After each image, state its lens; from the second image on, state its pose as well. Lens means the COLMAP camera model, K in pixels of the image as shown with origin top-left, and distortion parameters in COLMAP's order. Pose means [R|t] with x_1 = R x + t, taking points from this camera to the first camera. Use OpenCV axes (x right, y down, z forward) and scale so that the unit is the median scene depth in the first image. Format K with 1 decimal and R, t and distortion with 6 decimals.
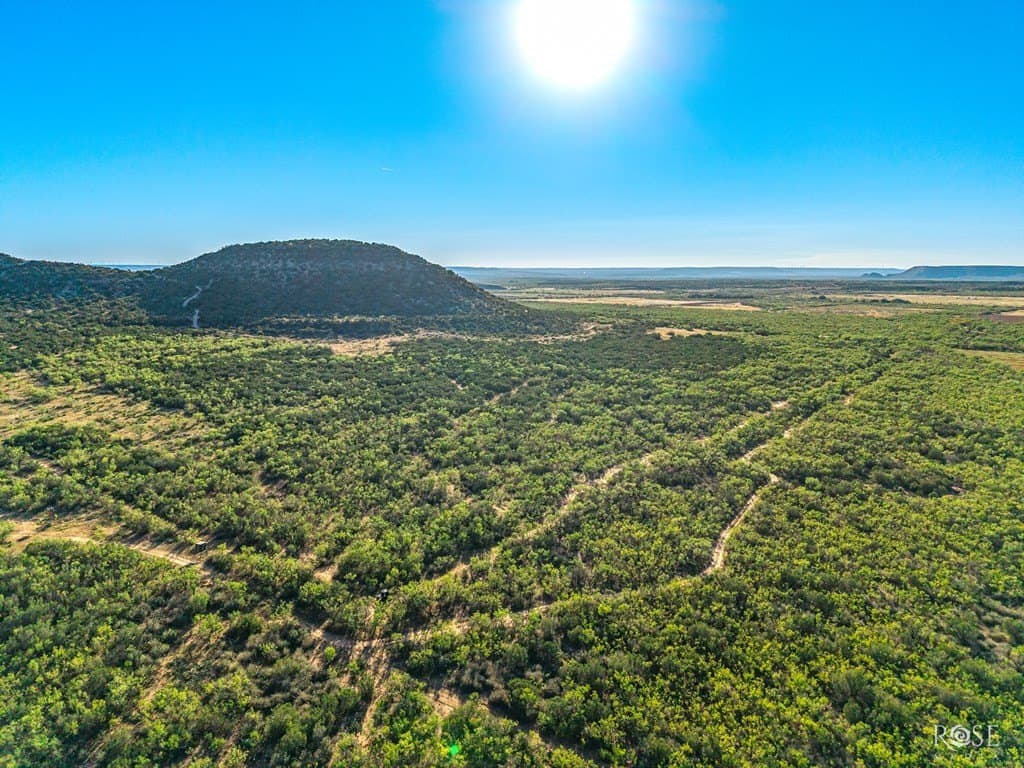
lens RADIAL K [[682.9, 0, 515.2], [0, 682.9, 382.8], [0, 0, 1]] dist [0.059512, -0.086078]
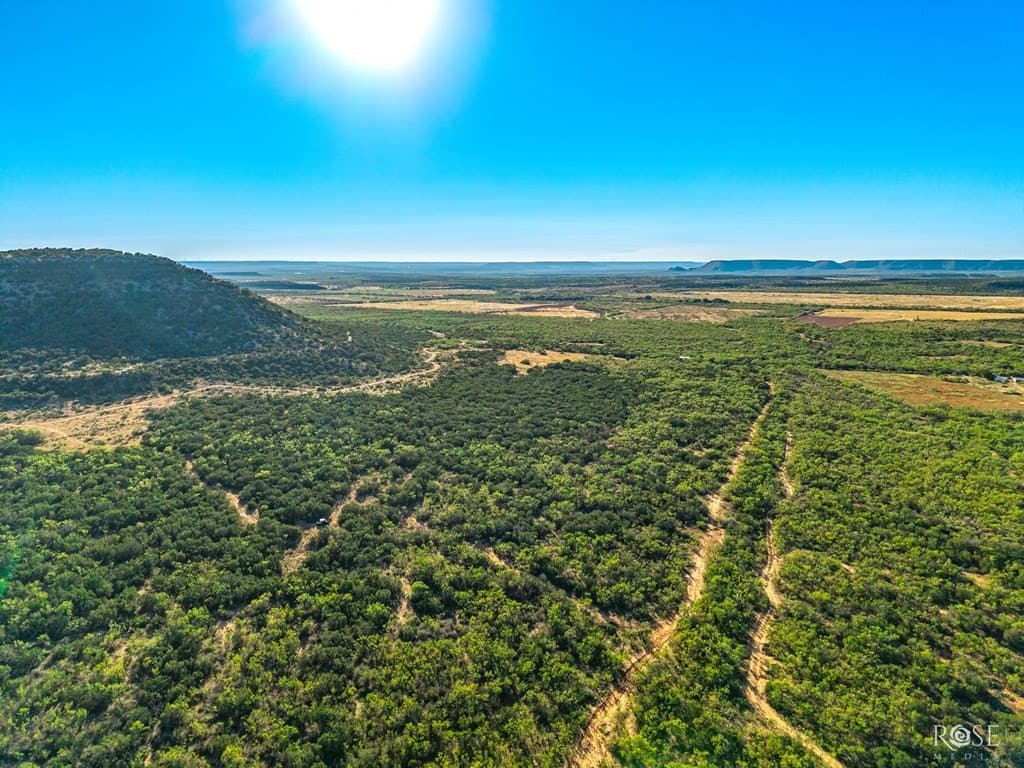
lens RADIAL K [[685.8, 0, 513.7], [0, 685.8, 386.3], [0, 0, 1]] dist [0.021910, -0.022378]
pose [[0.969077, -0.048376, 0.241970, 0.010440], [0.044924, 0.998795, 0.019768, -0.107727], [-0.242634, -0.008287, 0.970082, 0.324586]]
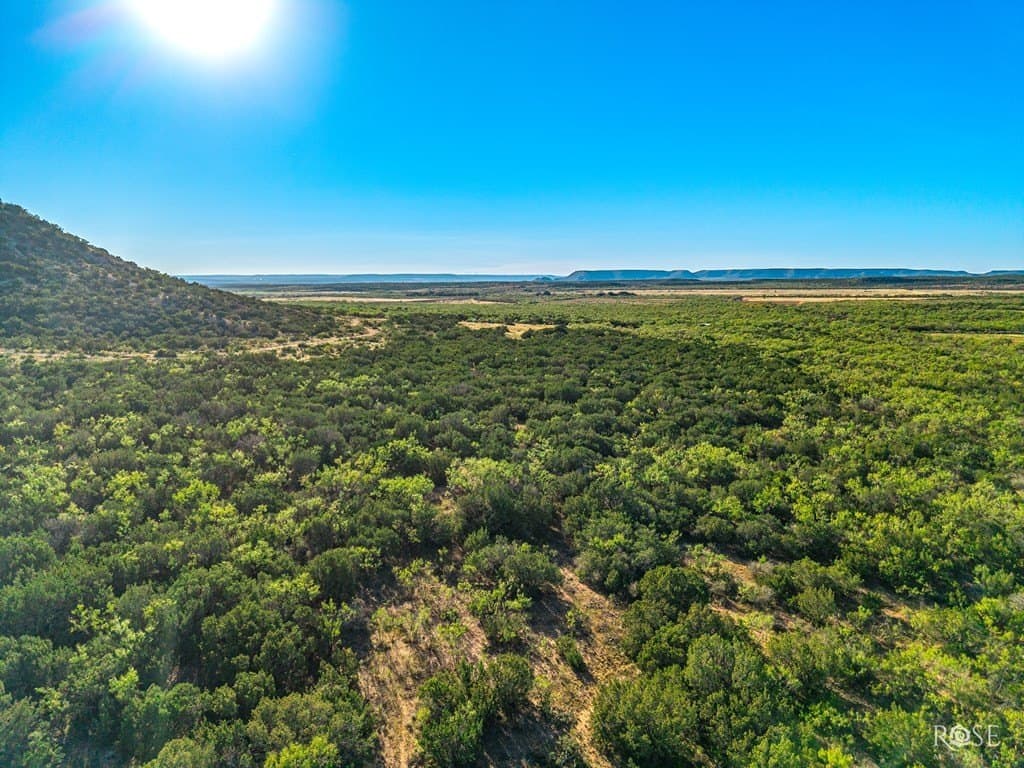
lens RADIAL K [[685.8, 0, 513.7], [0, 685.8, 386.3], [0, 0, 1]] dist [0.021910, -0.022378]
pose [[0.900492, -0.075916, 0.428194, -0.010595], [0.078880, 0.996825, 0.010846, -0.055972], [-0.427658, 0.024009, 0.903622, 0.903391]]
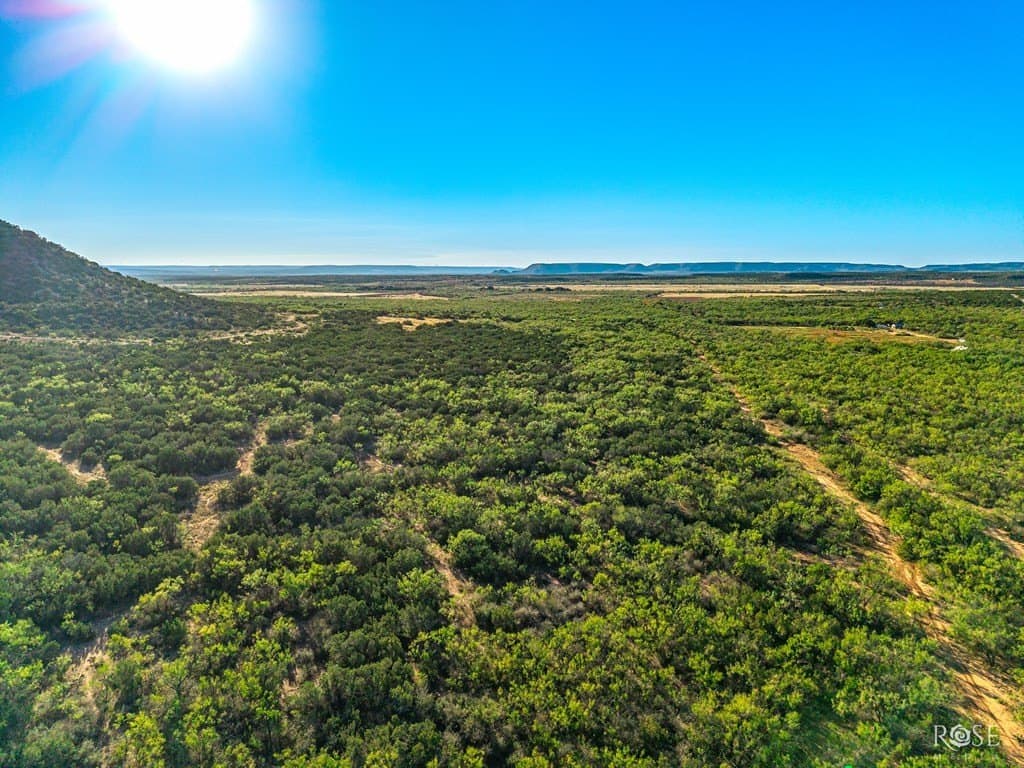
lens RADIAL K [[685.8, 0, 513.7], [0, 685.8, 386.3], [0, 0, 1]] dist [0.021910, -0.022378]
pose [[0.875196, -0.085826, 0.476095, -0.047566], [0.082740, 0.996192, 0.027484, -0.028013], [-0.476641, 0.015339, 0.878964, 0.557569]]
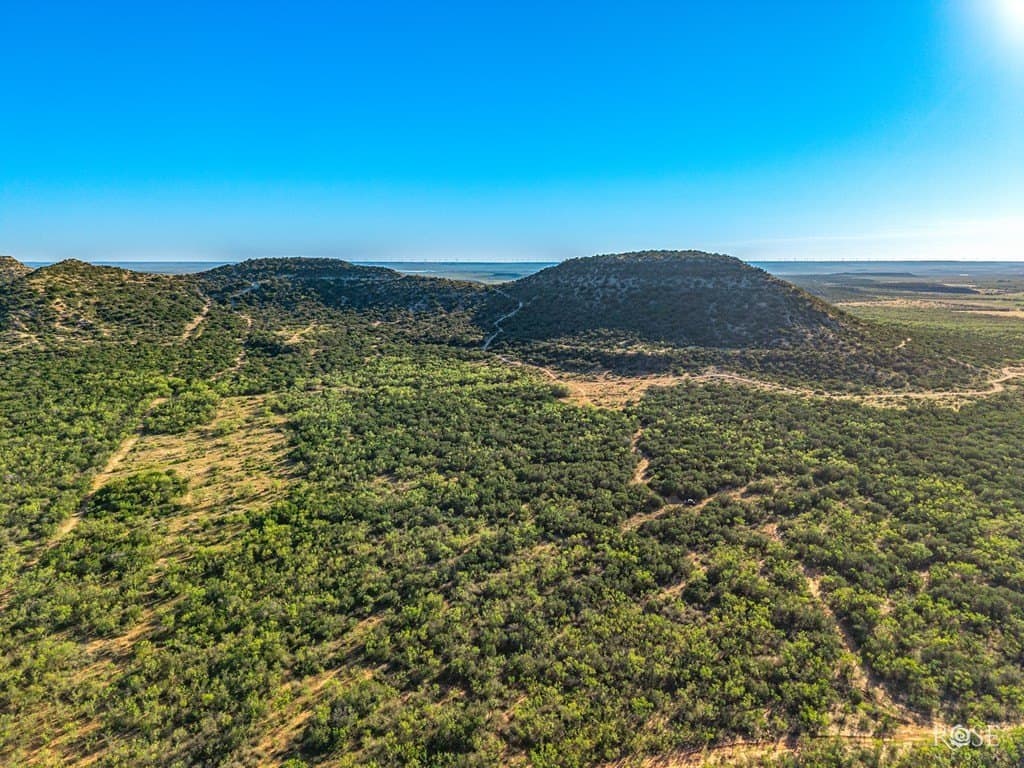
lens RADIAL K [[685.8, 0, 513.7], [0, 685.8, 386.3], [0, 0, 1]] dist [0.021910, -0.022378]
pose [[0.806512, 0.102578, -0.582251, 0.217198], [-0.095143, 0.994516, 0.043420, -0.106016], [0.583512, 0.020379, 0.811849, 0.322127]]
